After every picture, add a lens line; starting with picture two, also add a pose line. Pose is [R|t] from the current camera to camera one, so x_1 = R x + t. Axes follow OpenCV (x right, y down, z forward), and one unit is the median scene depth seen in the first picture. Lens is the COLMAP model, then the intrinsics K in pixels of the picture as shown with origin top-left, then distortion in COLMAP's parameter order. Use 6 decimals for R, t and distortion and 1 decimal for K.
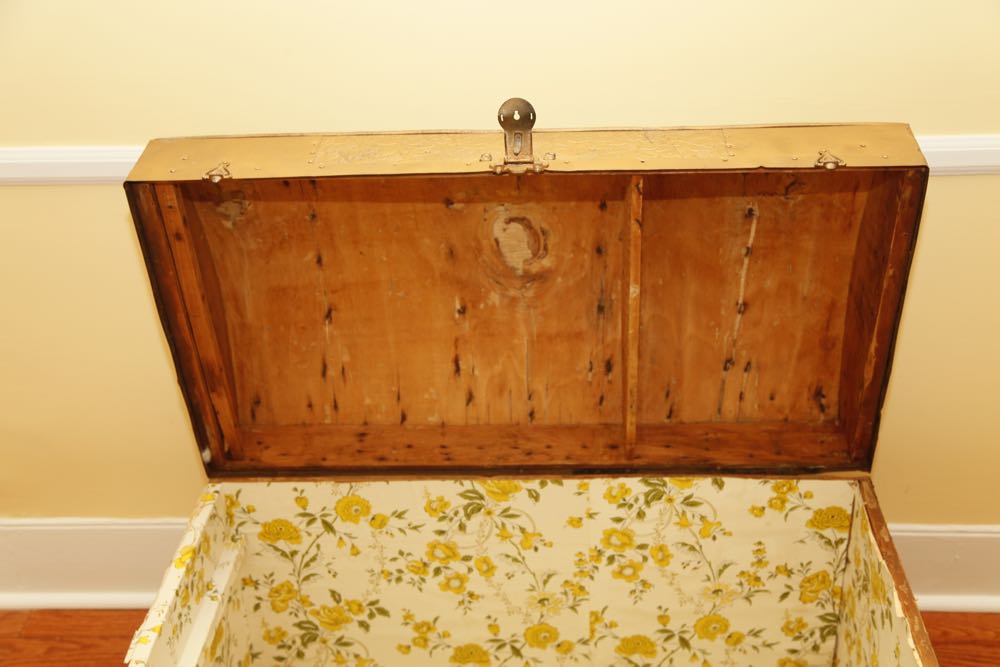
lens RADIAL K [[1154.5, 0, 500.0], [0, 1154.5, 333.5], [0, 0, 1]] dist [0.050991, 0.026095]
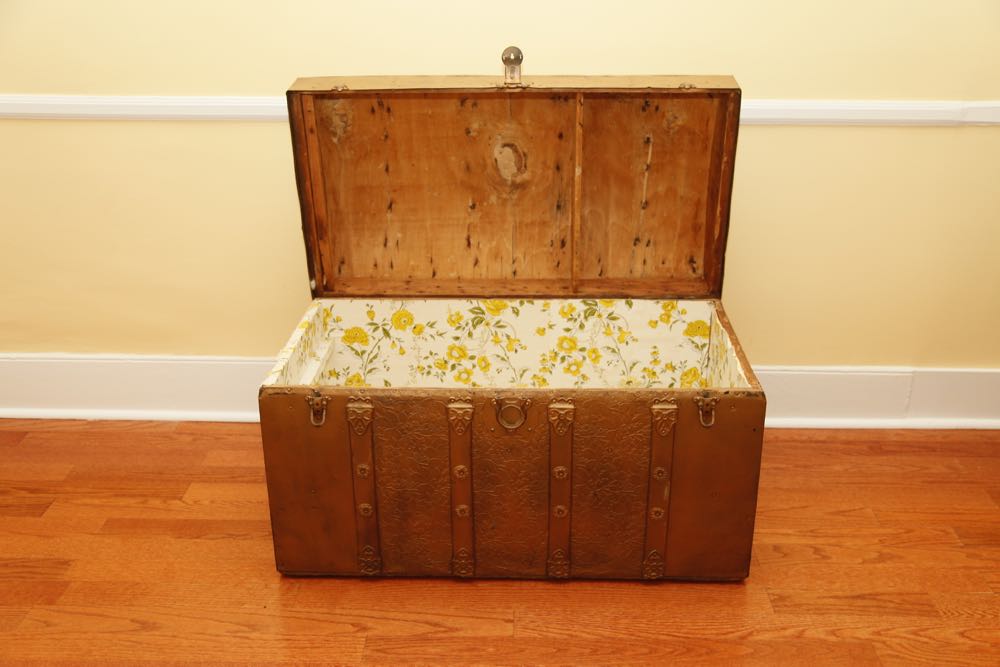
lens RADIAL K [[983.7, 0, 500.0], [0, 983.7, 333.5], [0, 0, 1]] dist [-0.009060, -0.001272]
pose [[0.999438, 0.023916, 0.023509, -0.023645], [-0.020619, 0.991078, -0.131679, 0.343908], [-0.026449, 0.131120, 0.991014, -0.348193]]
